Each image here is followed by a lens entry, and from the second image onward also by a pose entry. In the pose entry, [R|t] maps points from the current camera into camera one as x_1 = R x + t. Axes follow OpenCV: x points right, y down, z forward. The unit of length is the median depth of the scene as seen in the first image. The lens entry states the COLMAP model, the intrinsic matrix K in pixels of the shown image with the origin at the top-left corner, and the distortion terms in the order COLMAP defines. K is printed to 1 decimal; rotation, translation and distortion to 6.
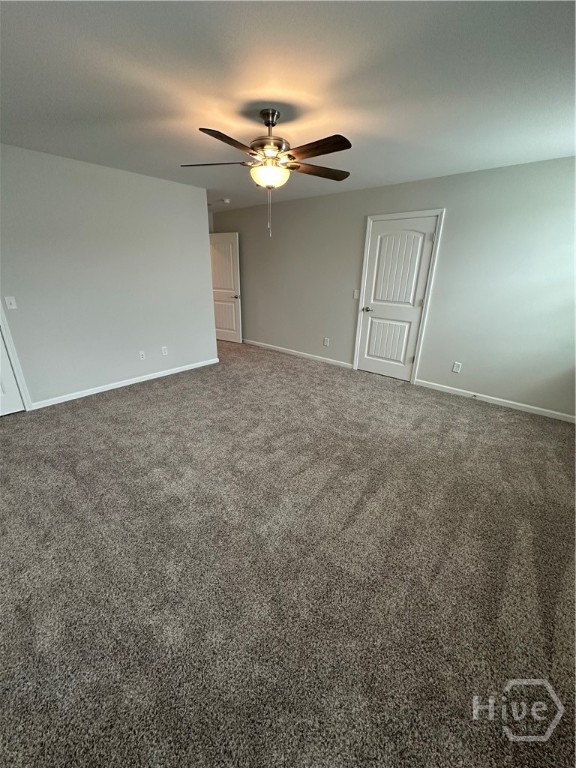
lens RADIAL K [[306.9, 0, 287.3], [0, 306.9, 383.1], [0, 0, 1]] dist [-0.002693, 0.000149]
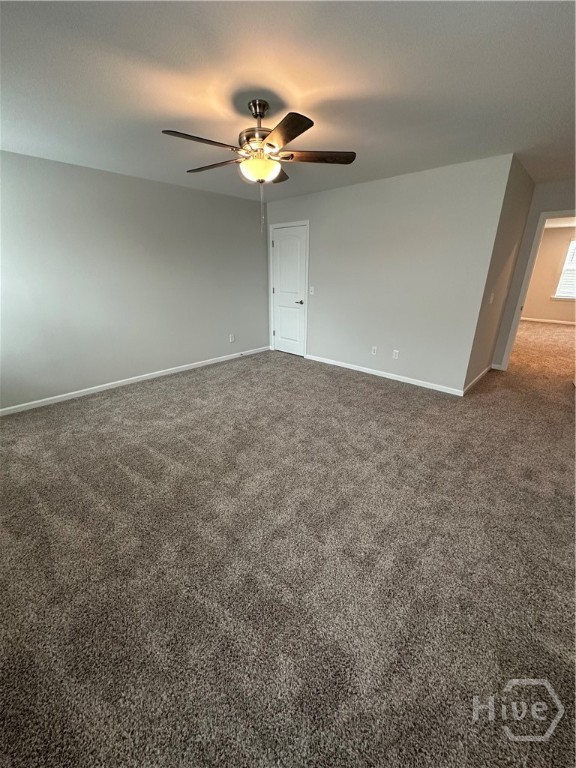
lens RADIAL K [[306.9, 0, 288.0], [0, 306.9, 384.1], [0, 0, 1]] dist [-0.002693, 0.000149]
pose [[-0.023348, 0.344068, -0.938655, 0.708450], [-0.357267, 0.874038, 0.329269, -0.283414], [0.933710, 0.343038, 0.102517, 0.784530]]
